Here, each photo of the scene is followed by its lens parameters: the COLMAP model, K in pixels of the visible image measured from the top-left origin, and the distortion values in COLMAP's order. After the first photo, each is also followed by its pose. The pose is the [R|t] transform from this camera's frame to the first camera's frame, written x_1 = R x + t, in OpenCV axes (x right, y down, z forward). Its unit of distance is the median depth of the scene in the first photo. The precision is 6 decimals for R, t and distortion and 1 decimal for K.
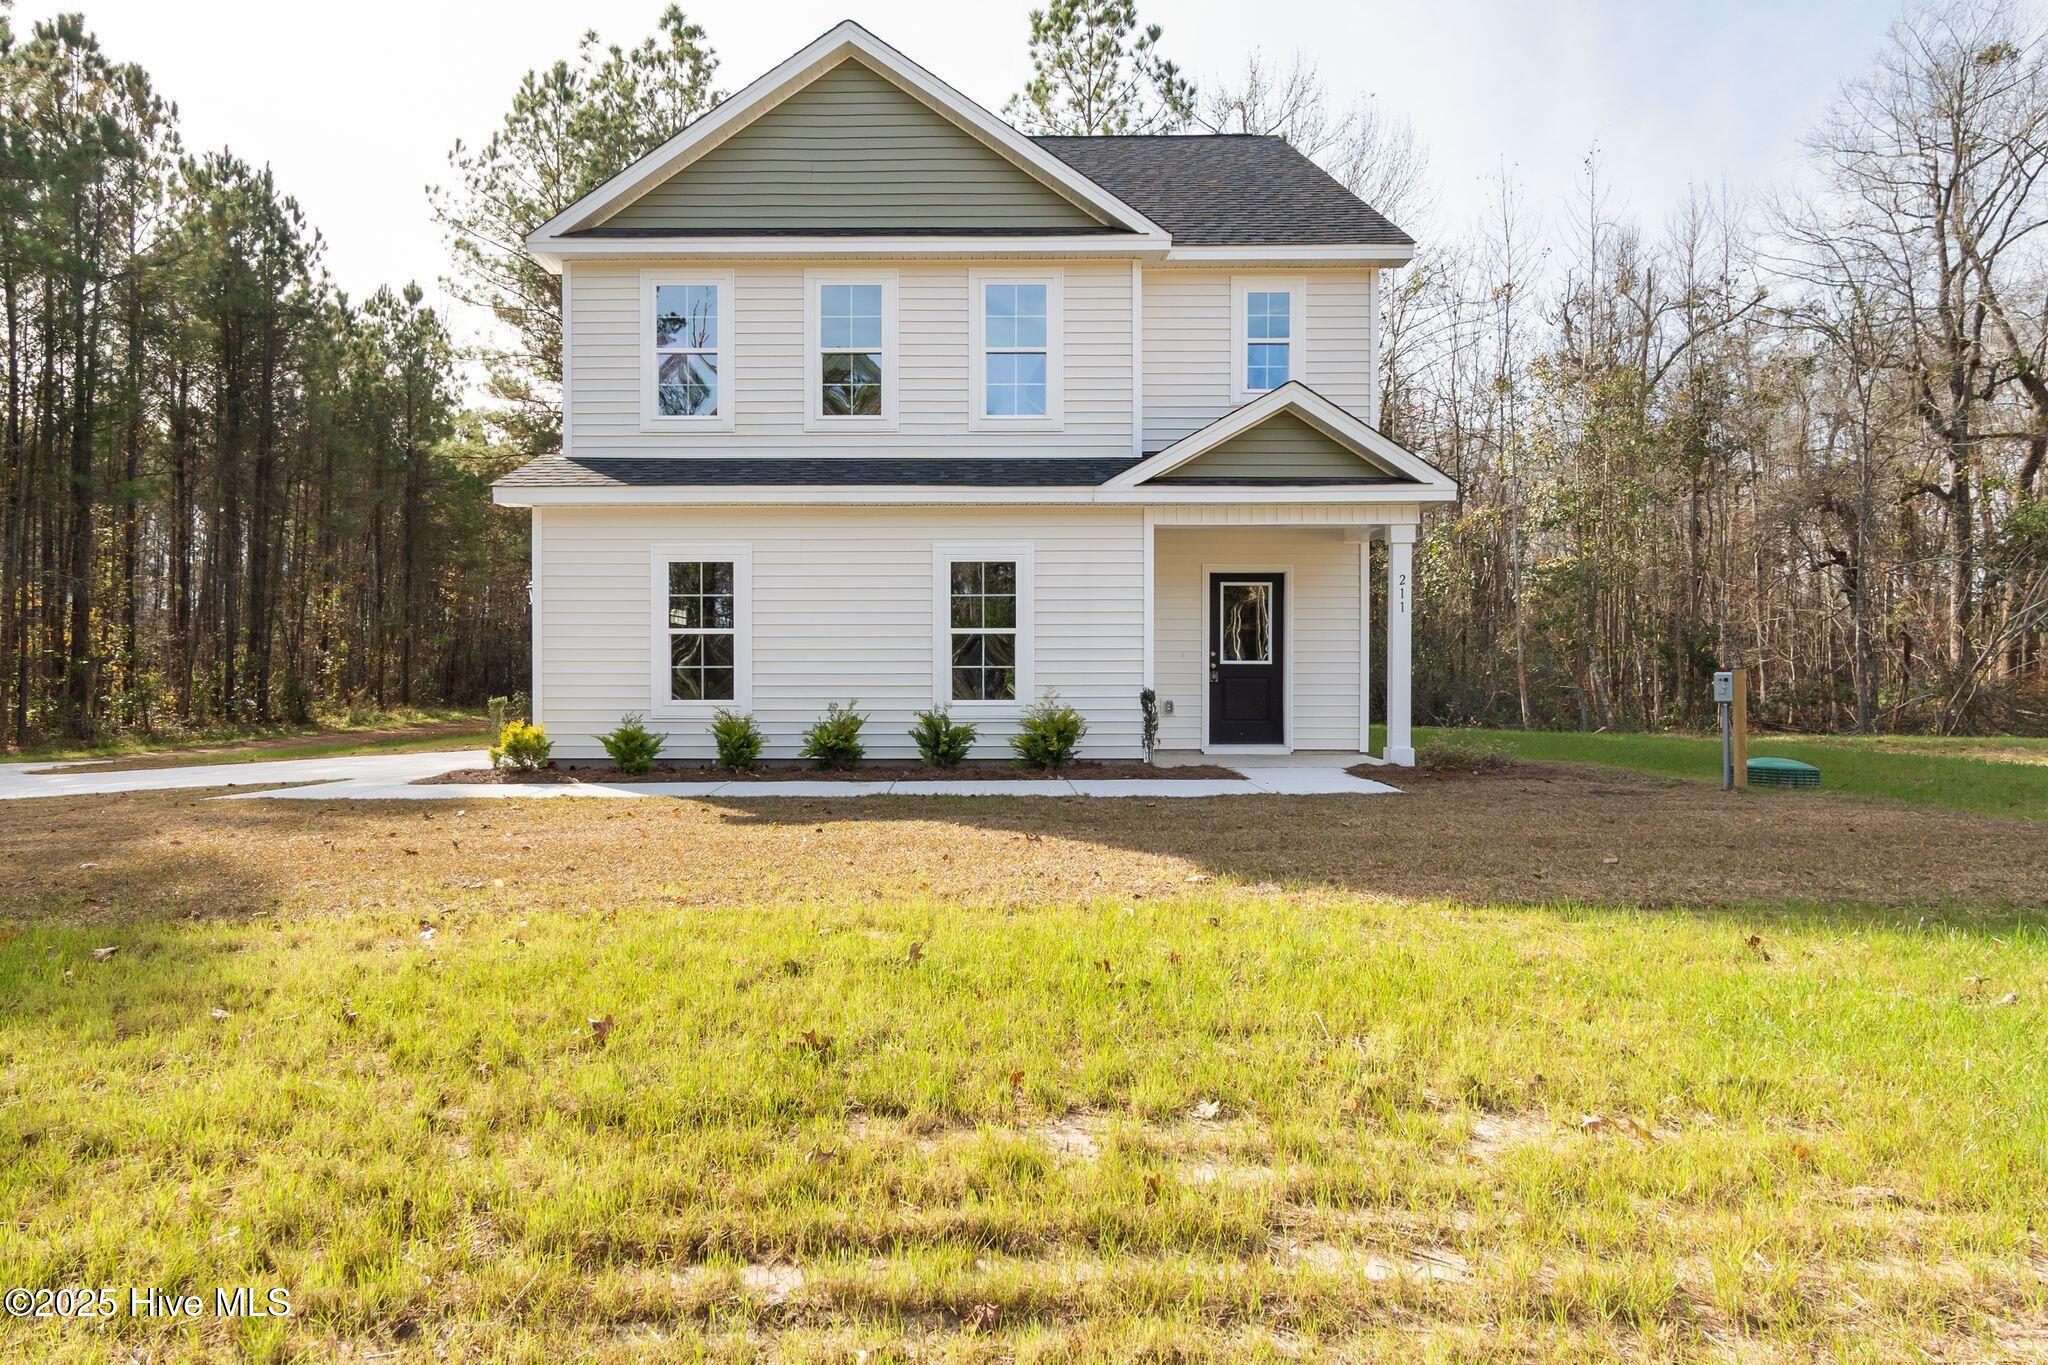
lens RADIAL K [[894.5, 0, 1024.0], [0, 894.5, 682.5], [0, 0, 1]] dist [-0.000350, -0.000041]
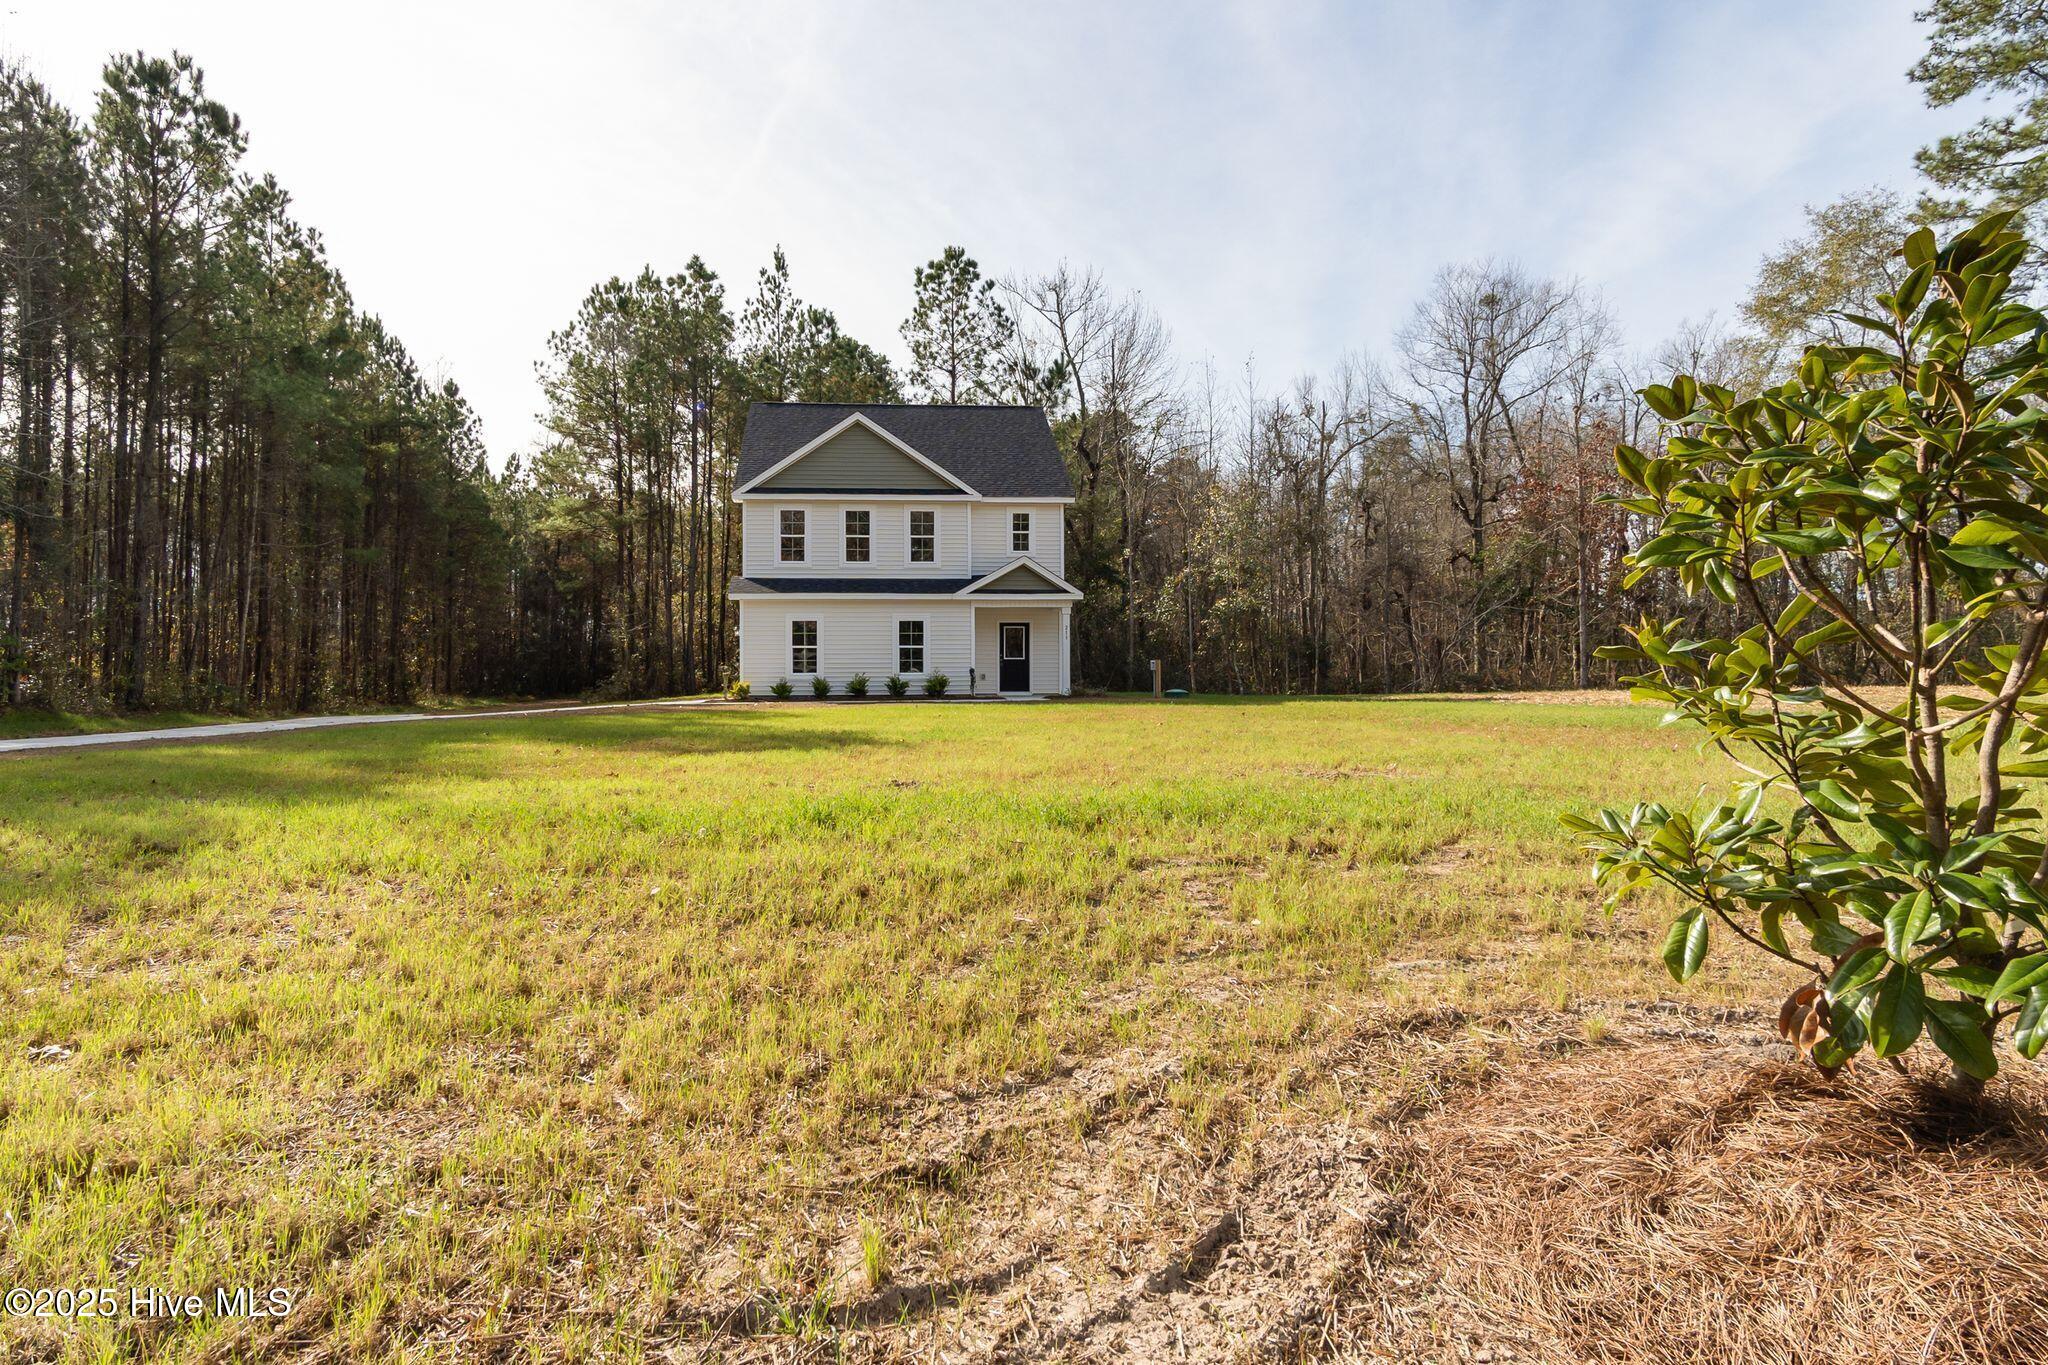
lens RADIAL K [[1094.3, 0, 1004.1], [0, 1094.3, 646.7], [0, 0, 1]] dist [0.001096, 0.000488]
pose [[0.993361, -0.000039, 0.115037, -0.138674], [0.004882, 0.999113, -0.041819, 0.076699], [-0.114933, 0.042103, 0.992481, -2.164877]]
